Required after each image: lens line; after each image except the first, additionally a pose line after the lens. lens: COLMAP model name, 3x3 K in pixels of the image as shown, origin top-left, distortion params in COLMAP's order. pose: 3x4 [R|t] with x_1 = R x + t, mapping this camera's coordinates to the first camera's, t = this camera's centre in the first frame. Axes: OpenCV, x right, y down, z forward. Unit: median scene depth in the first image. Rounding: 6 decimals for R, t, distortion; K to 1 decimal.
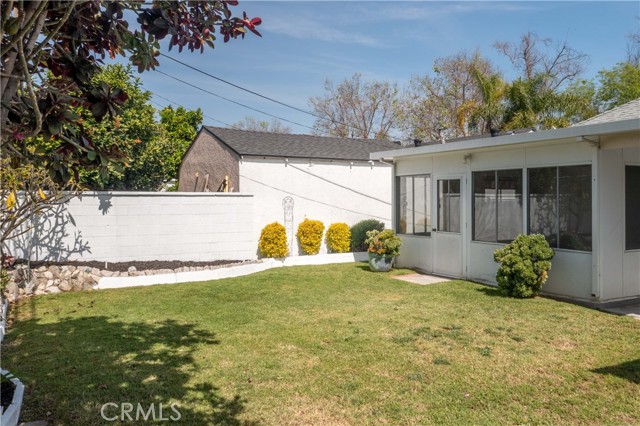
lens RADIAL K [[505.6, 0, 335.3], [0, 505.6, 197.2], [0, 0, 1]] dist [-0.014843, 0.014493]
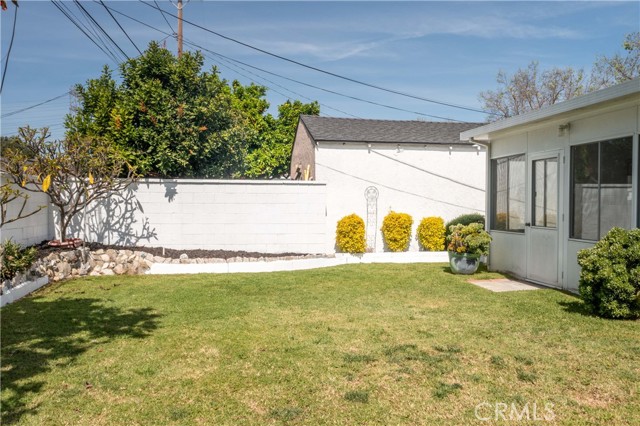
lens RADIAL K [[505.6, 0, 329.1], [0, 505.6, 207.5], [0, 0, 1]] dist [-0.014843, 0.014493]
pose [[0.934684, 0.007925, -0.355392, 0.197938], [-0.002548, 0.999875, 0.015596, 0.028886], [0.355471, -0.013671, 0.934587, 0.168421]]
